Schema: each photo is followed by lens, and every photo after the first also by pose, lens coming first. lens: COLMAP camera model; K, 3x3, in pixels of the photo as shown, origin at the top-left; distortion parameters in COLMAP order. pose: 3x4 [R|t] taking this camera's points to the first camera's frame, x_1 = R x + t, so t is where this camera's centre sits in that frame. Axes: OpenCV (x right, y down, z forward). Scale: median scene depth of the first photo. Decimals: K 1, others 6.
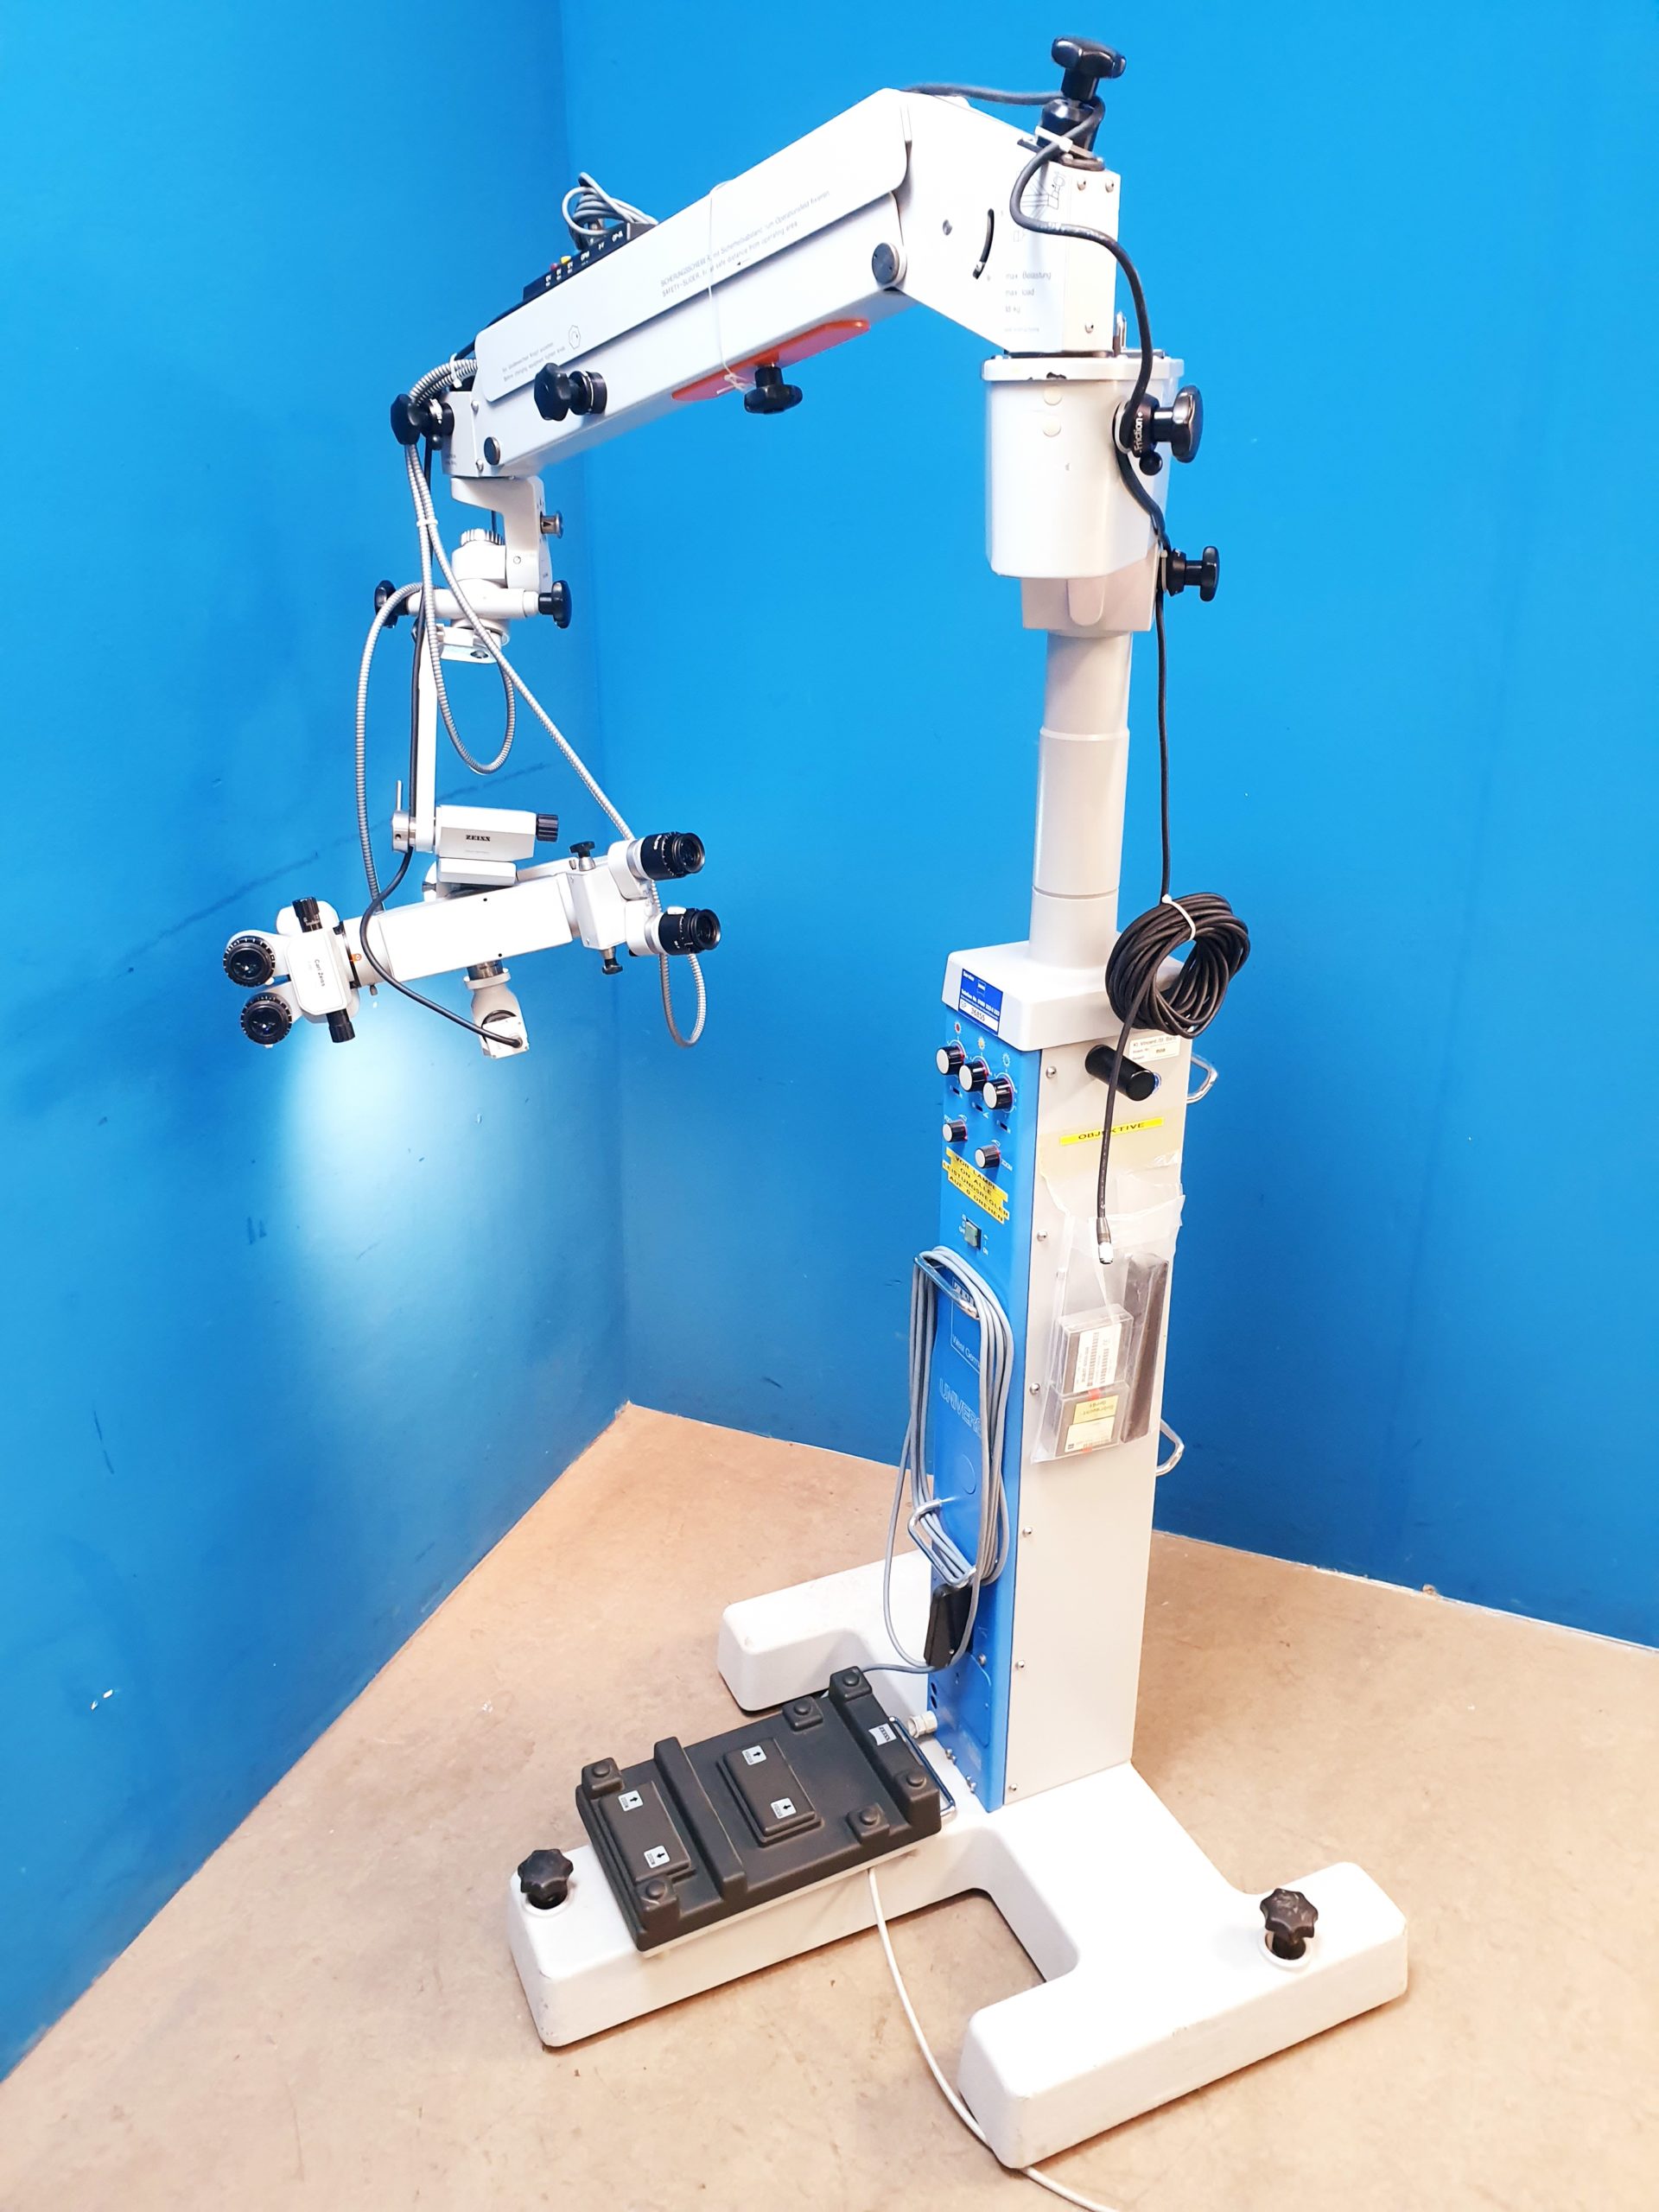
lens RADIAL K [[1729.5, 0, 835.6], [0, 1729.5, 1089.9], [0, 0, 1]] dist [-0.045070, 0.046768]
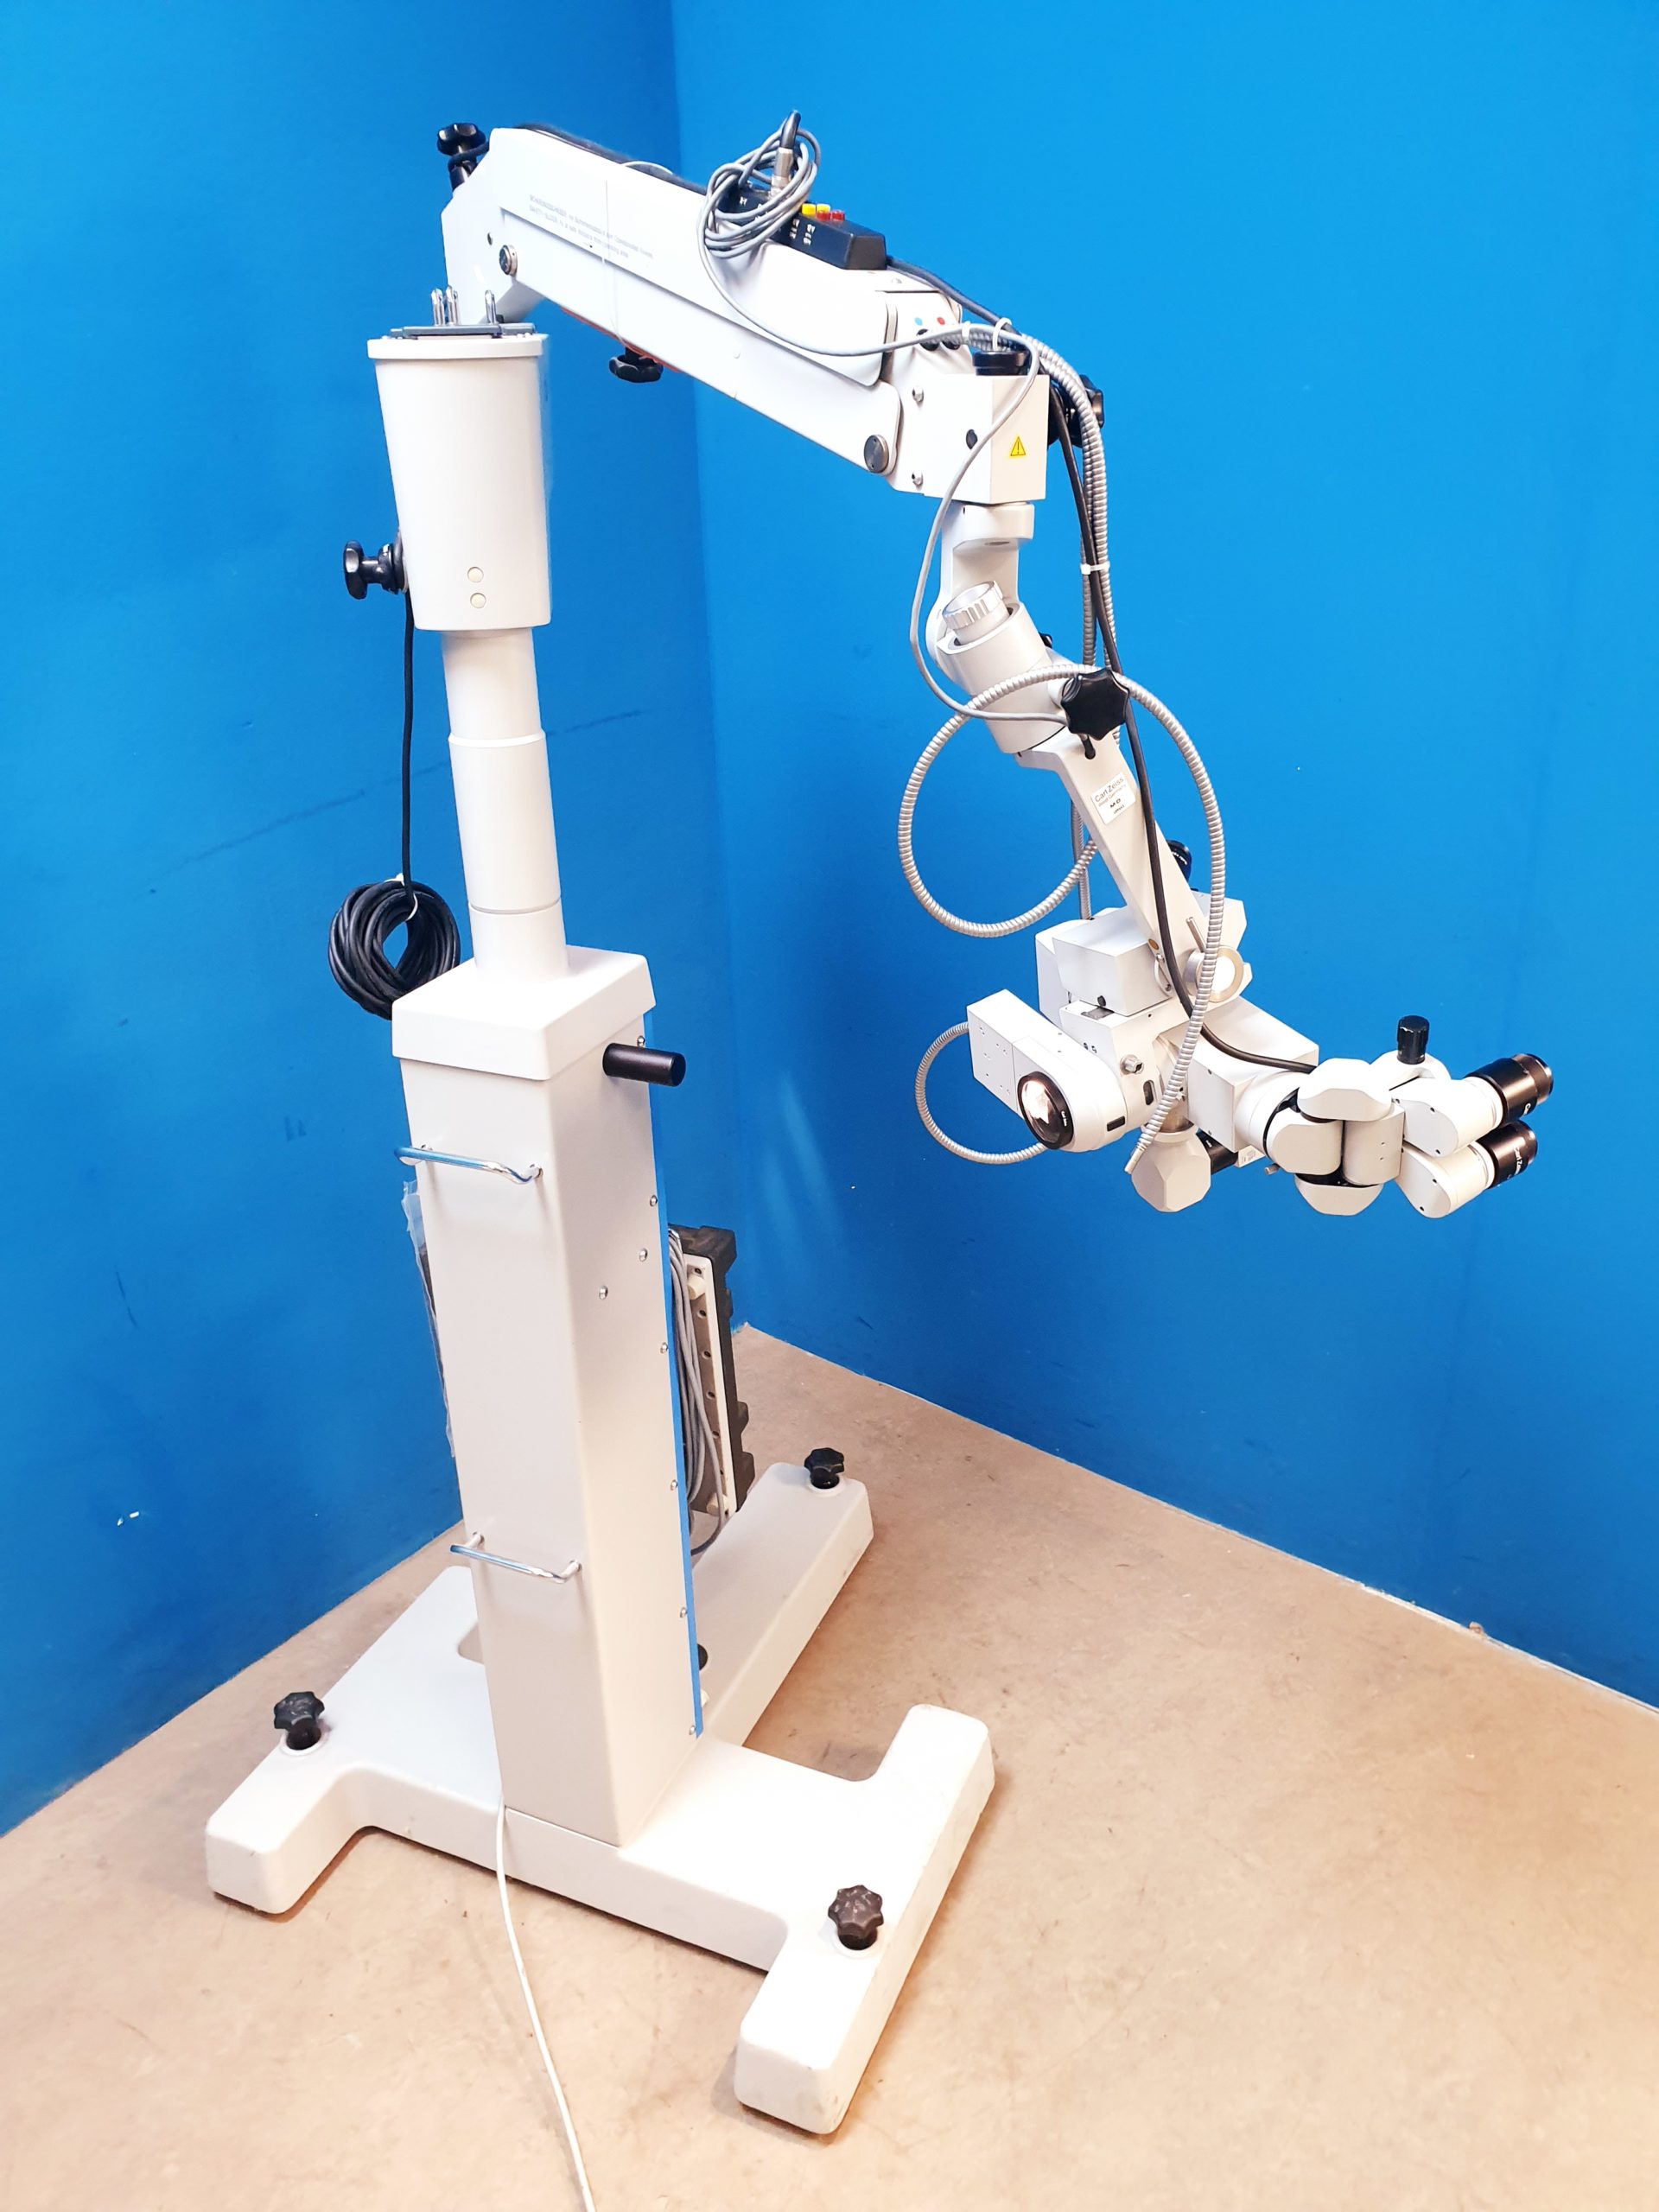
lens RADIAL K [[1729.5, 0, 843.5], [0, 1729.5, 1117.2], [0, 0, 1]] dist [-0.045070, 0.046768]
pose [[0.960299, 0.094745, -0.262392, 0.291442], [-0.078937, 0.994407, 0.070170, -0.032420], [0.267572, -0.046672, 0.962407, 0.019082]]
